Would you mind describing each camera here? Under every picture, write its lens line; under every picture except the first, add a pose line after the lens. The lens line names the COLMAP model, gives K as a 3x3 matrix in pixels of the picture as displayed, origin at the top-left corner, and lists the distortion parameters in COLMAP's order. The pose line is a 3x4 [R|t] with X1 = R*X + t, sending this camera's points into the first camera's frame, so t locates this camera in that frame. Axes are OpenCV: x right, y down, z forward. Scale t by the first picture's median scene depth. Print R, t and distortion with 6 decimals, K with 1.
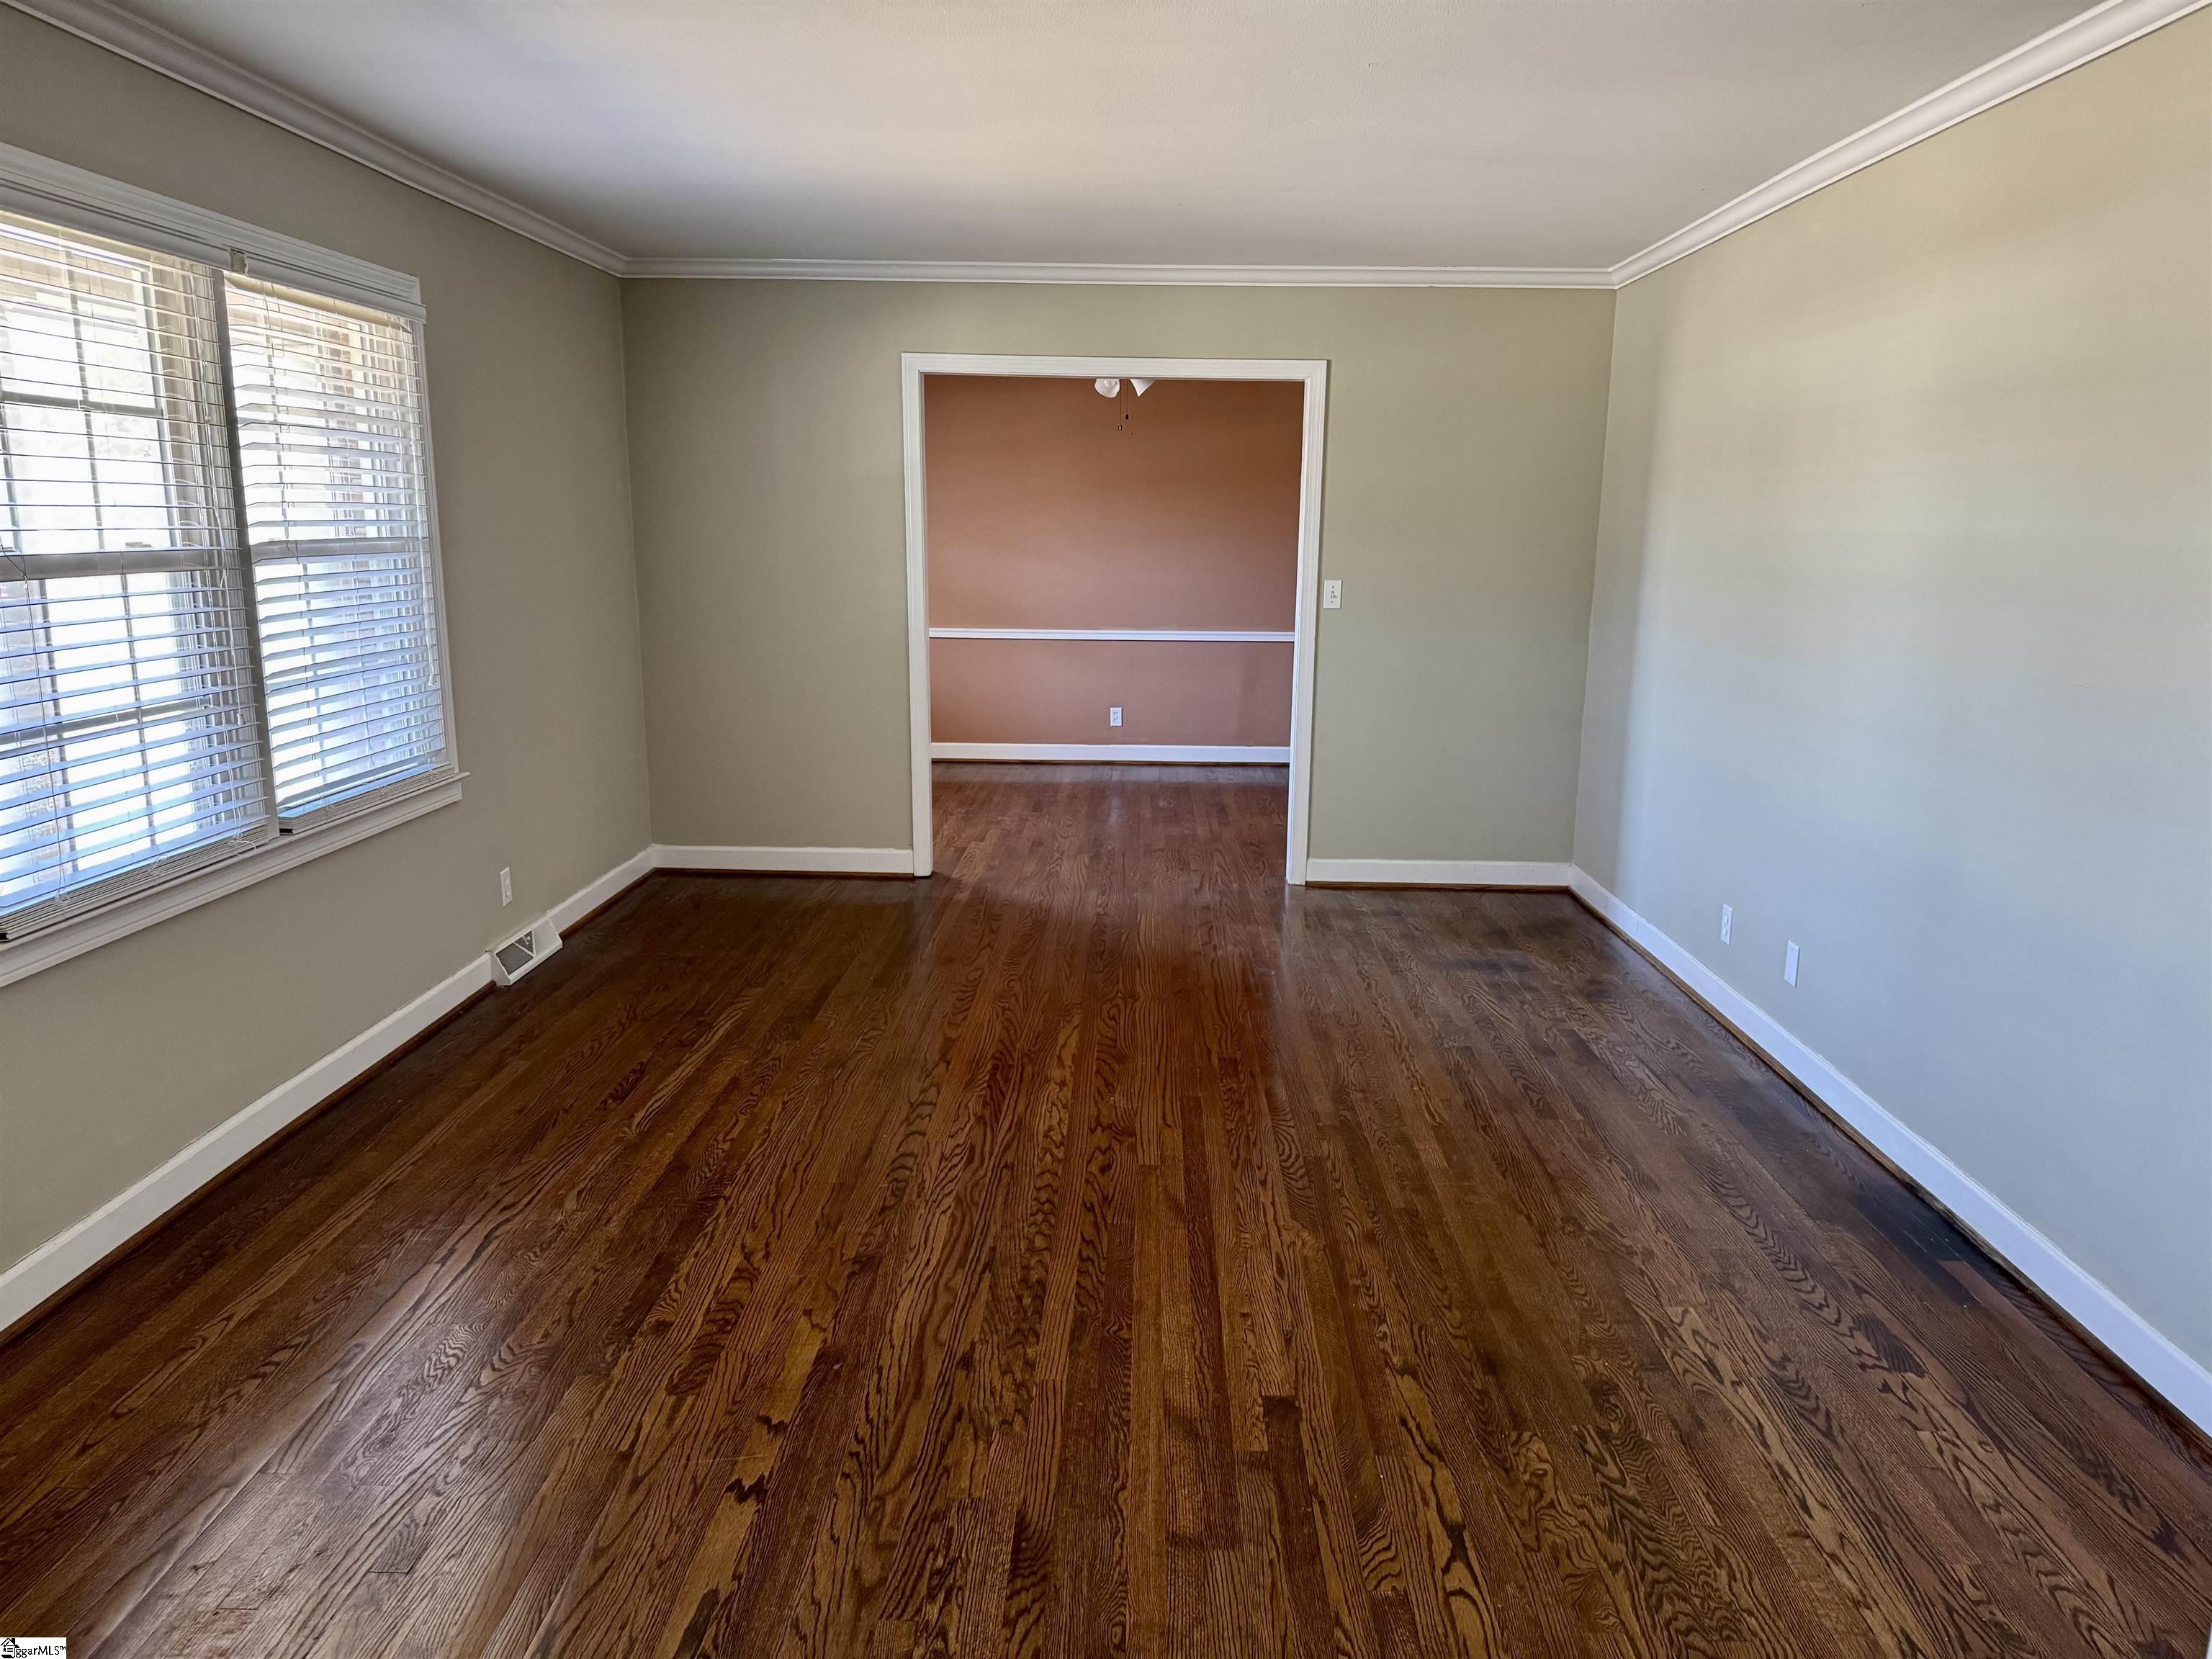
lens RADIAL K [[1553.1, 0, 1124.3], [0, 1553.1, 804.2], [0, 0, 1]] dist [0.013124, -0.013127]
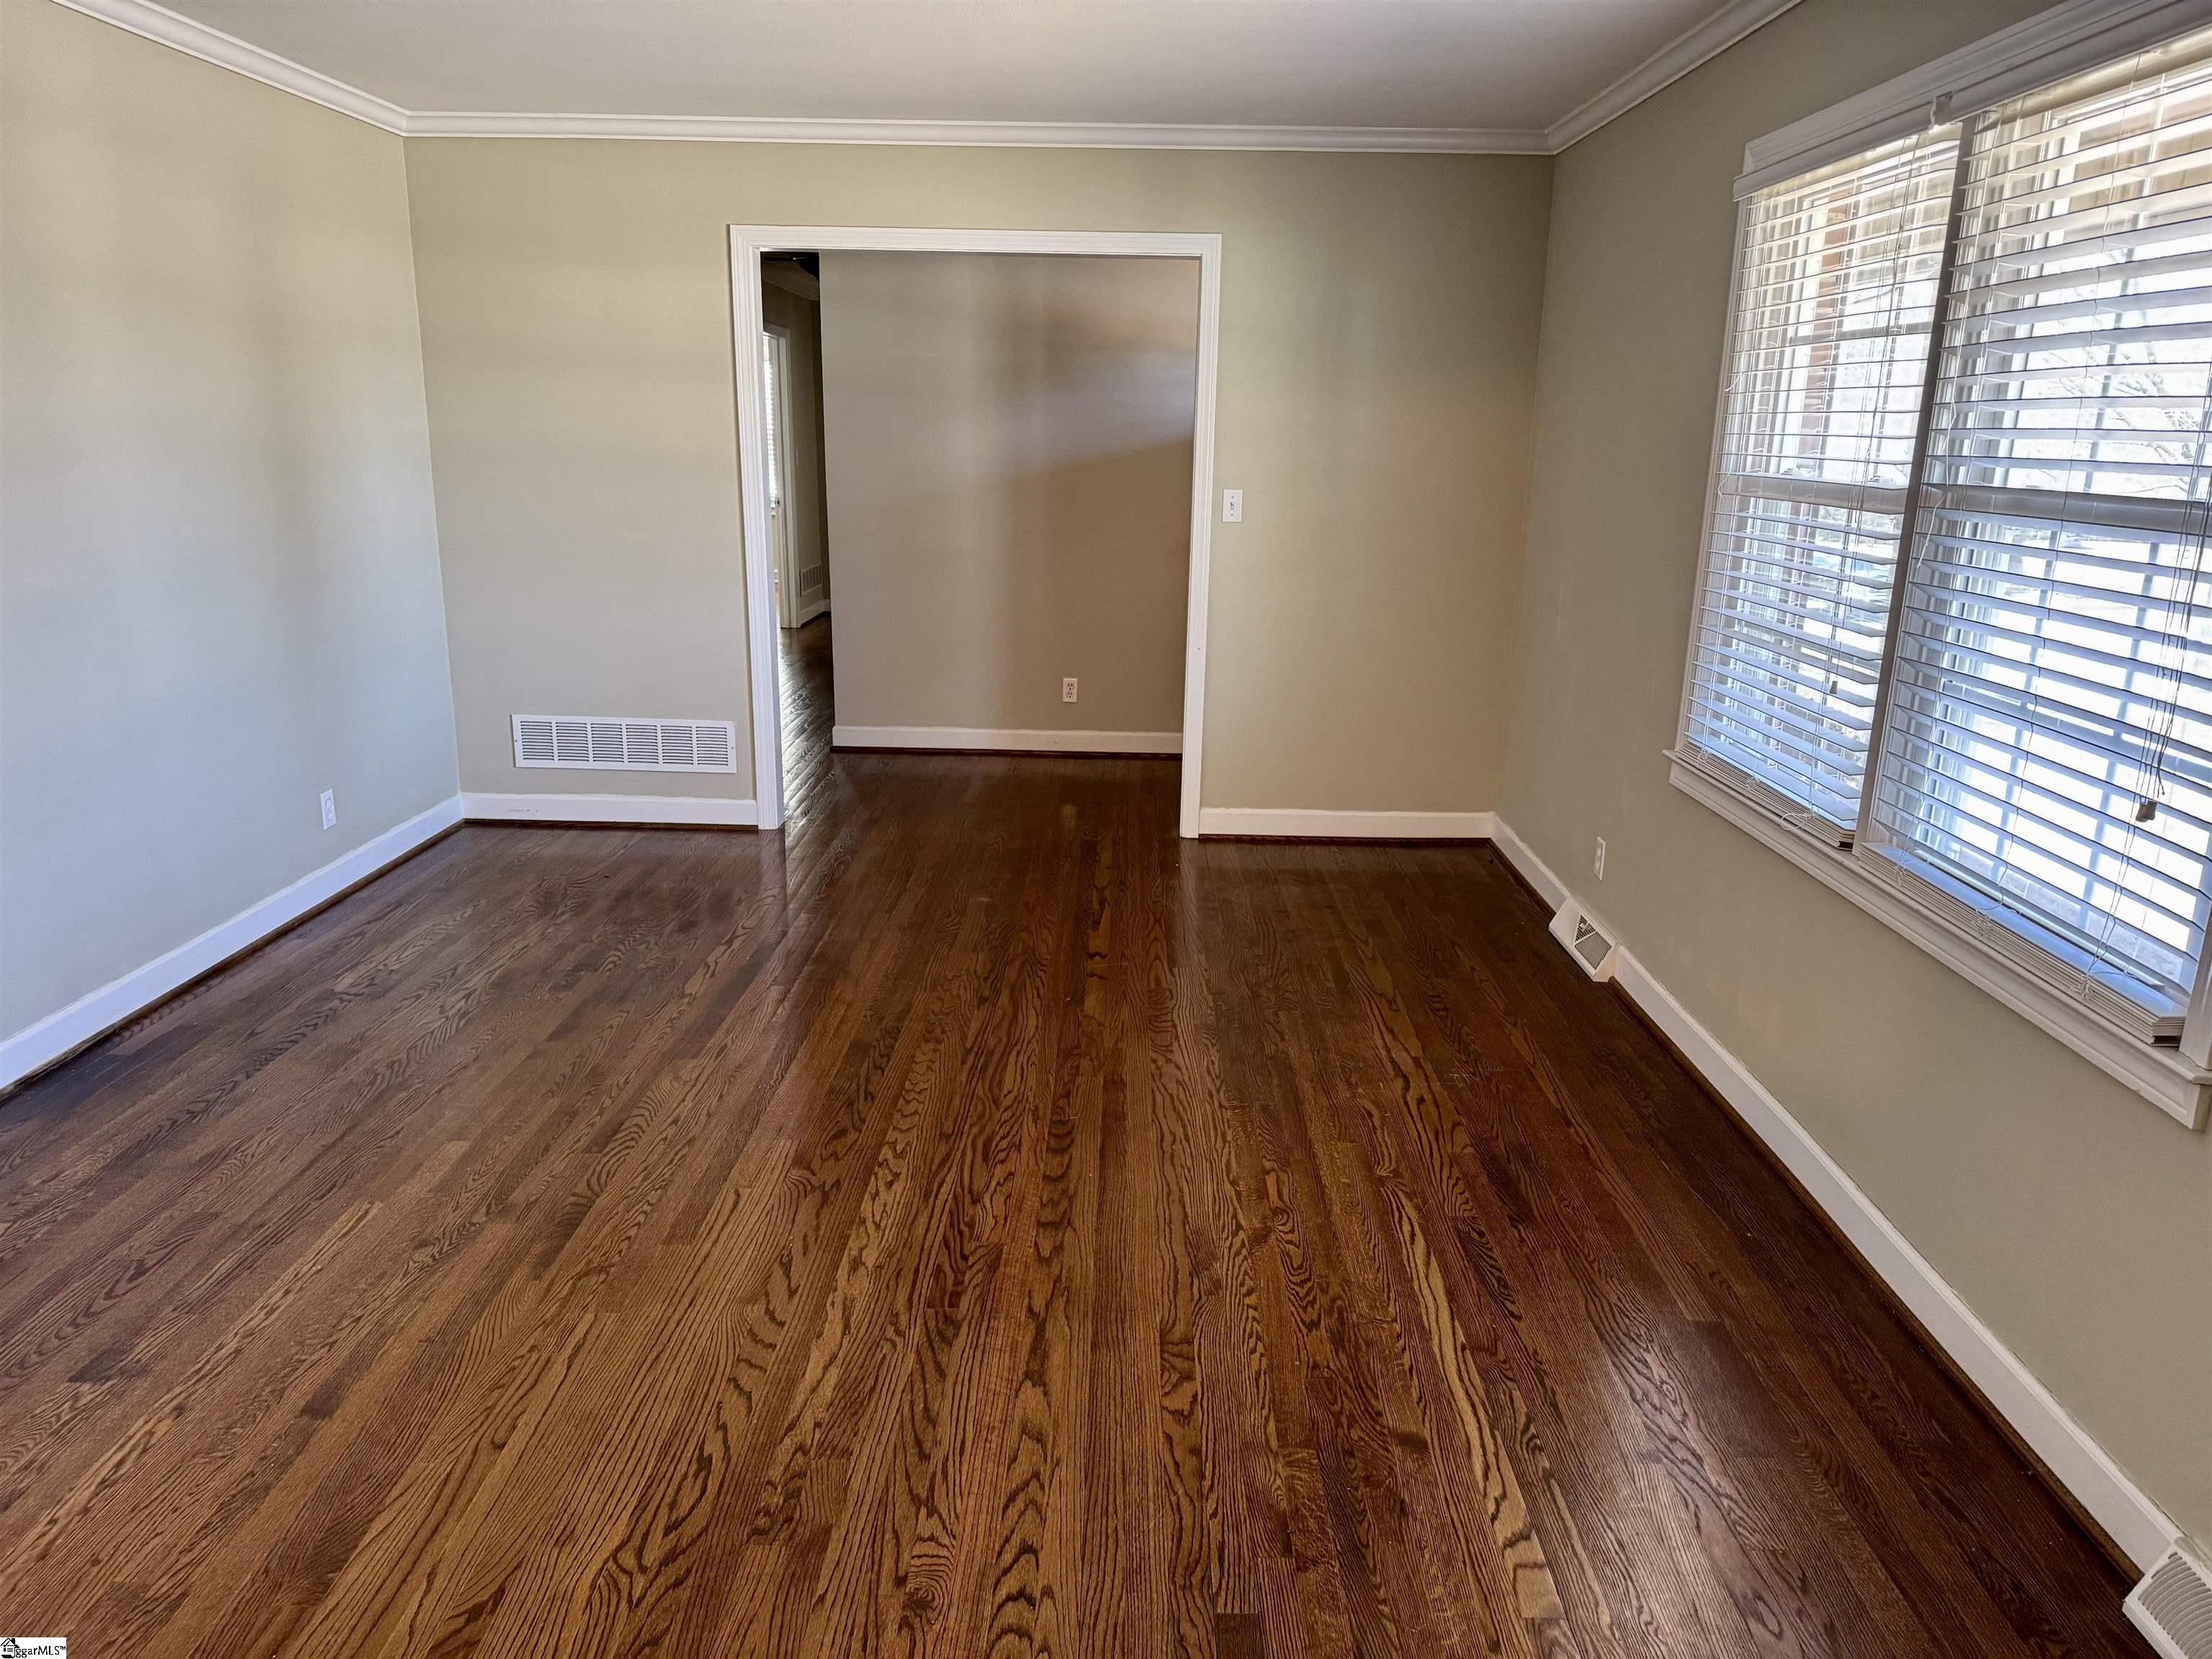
lens RADIAL K [[1553.1, 0, 1139.4], [0, 1553.1, 845.6], [0, 0, 1]] dist [0.013124, -0.013127]
pose [[-0.999187, -0.030396, -0.026479, -0.145951], [-0.038799, 0.903376, 0.427090, -0.291059], [0.010939, 0.427770, -0.903821, 1.604981]]
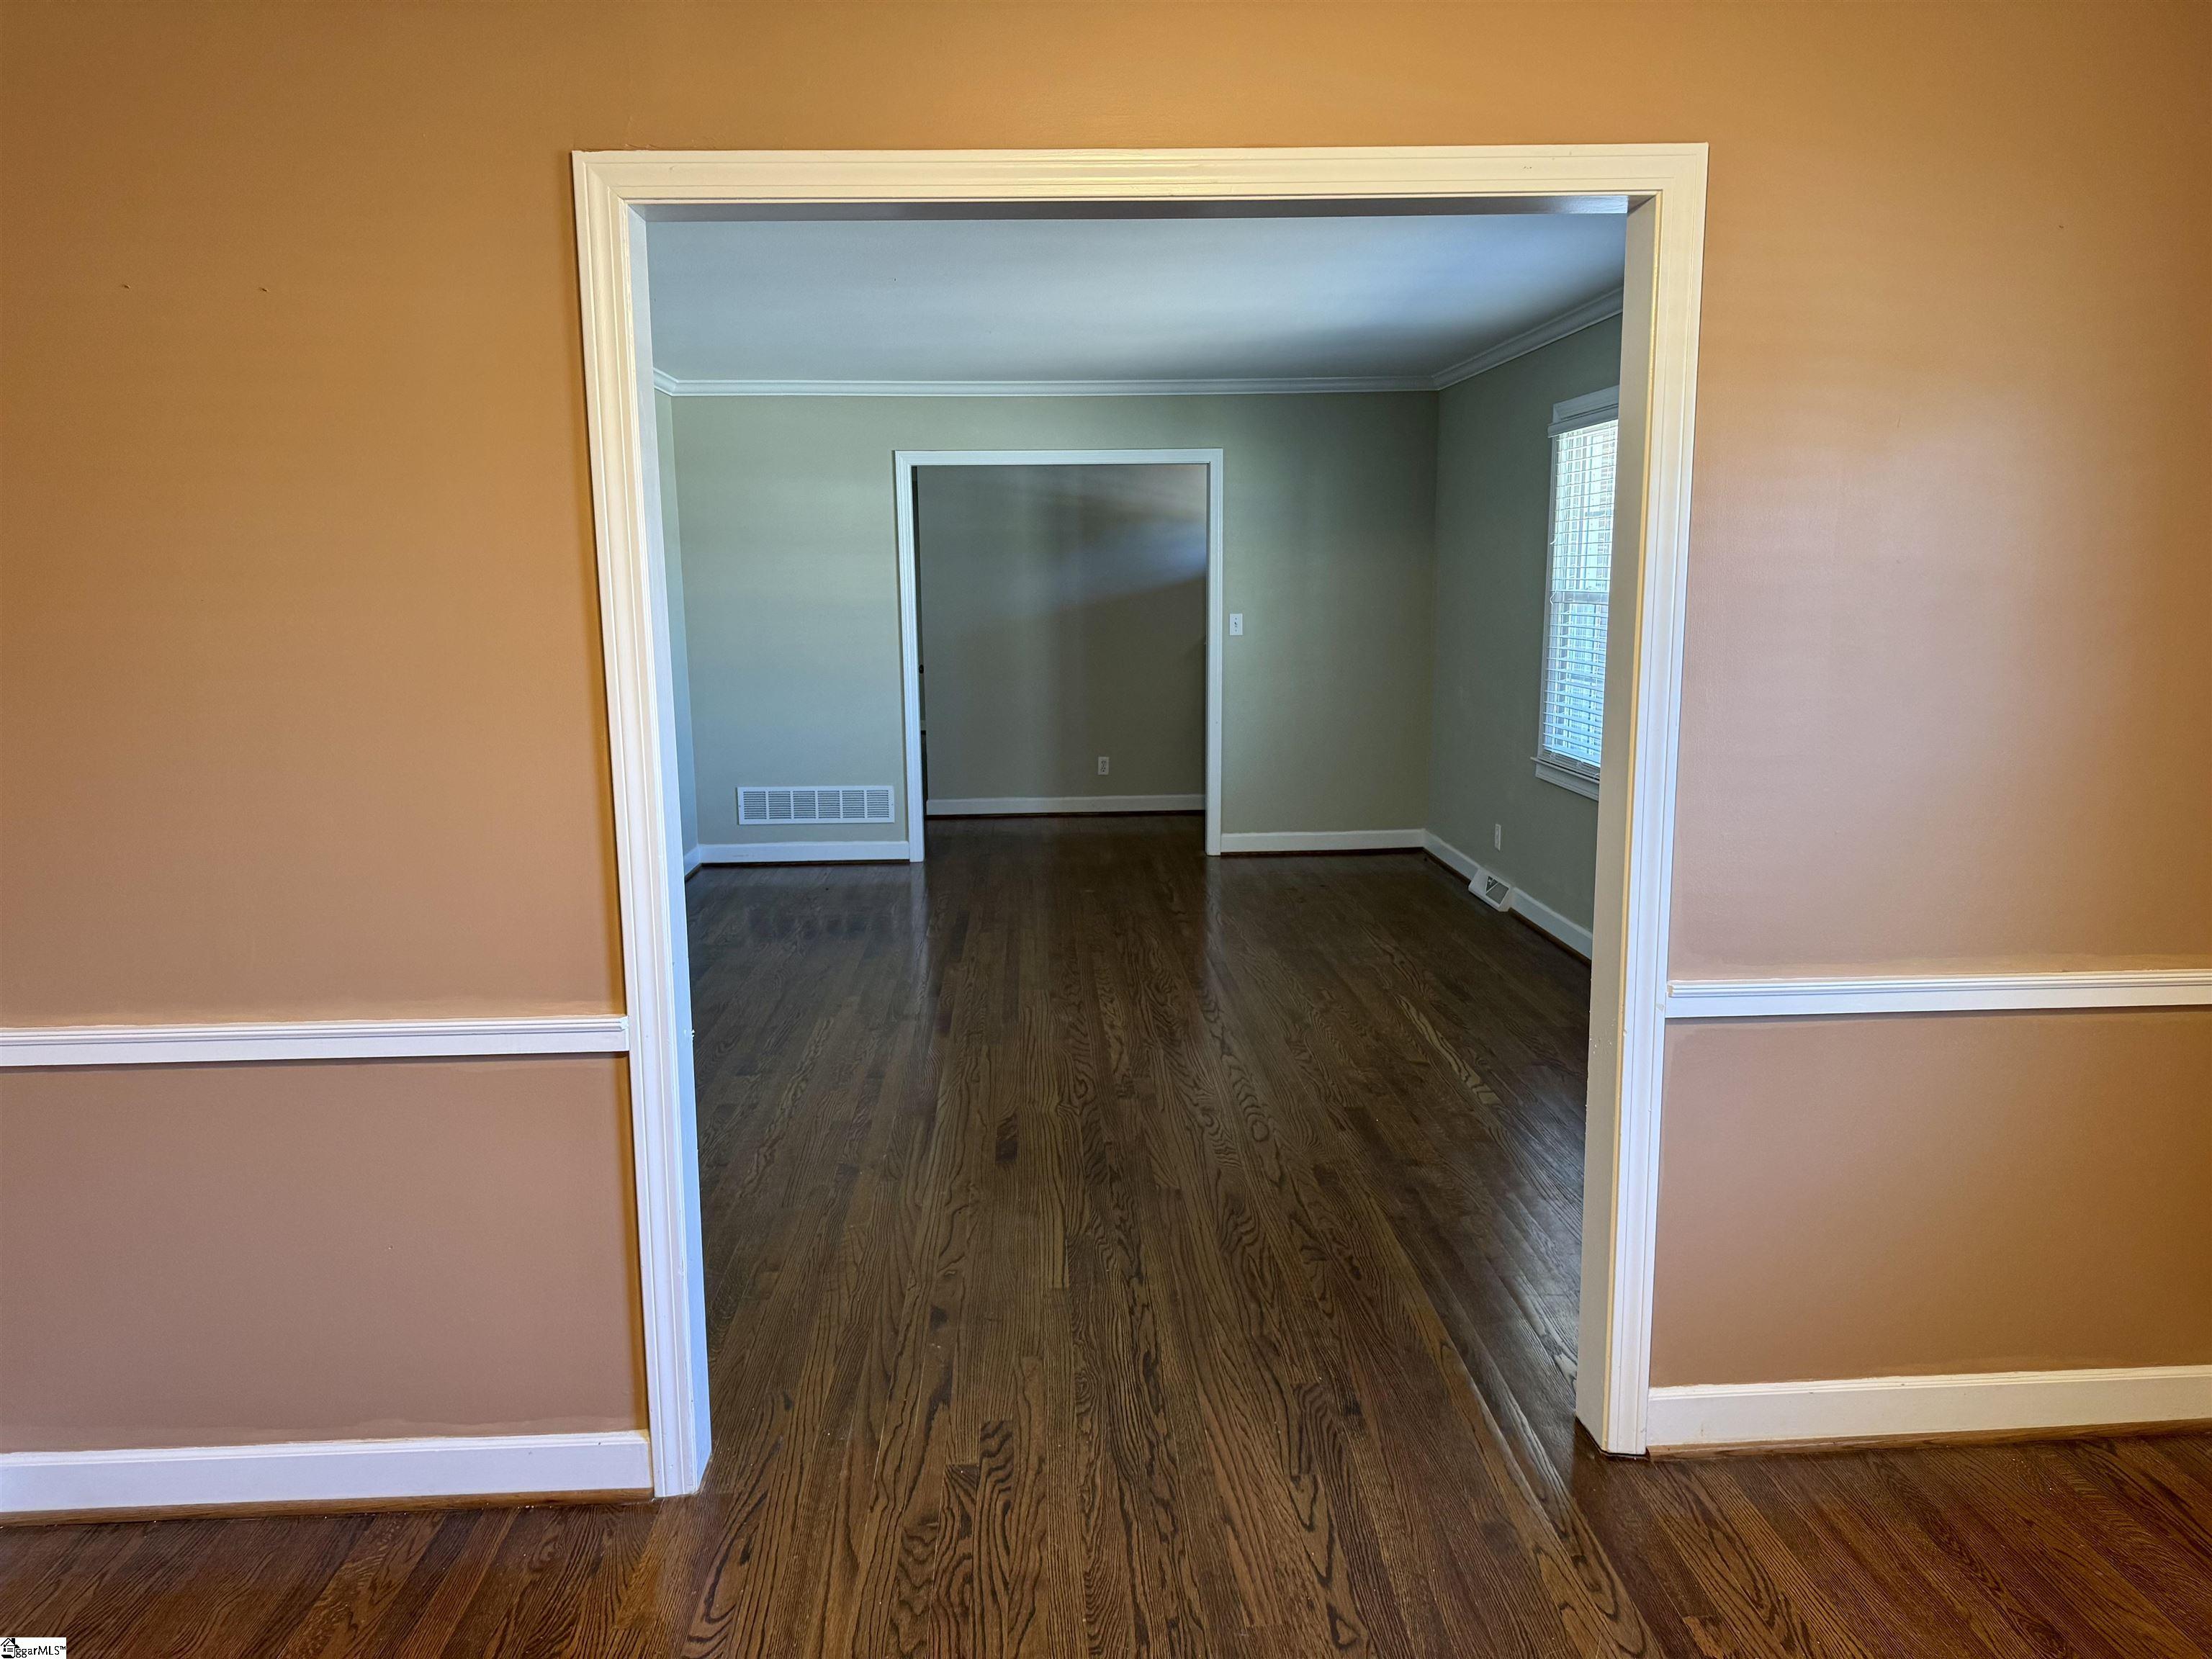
lens RADIAL K [[1553.1, 0, 1111.2], [0, 1553.1, 835.2], [0, 0, 1]] dist [0.013124, -0.013127]
pose [[-0.997695, 0.008946, -0.067271, 0.045380], [-0.014482, 0.940370, 0.339846, -0.405539], [0.066300, 0.340036, -0.938072, 2.214231]]
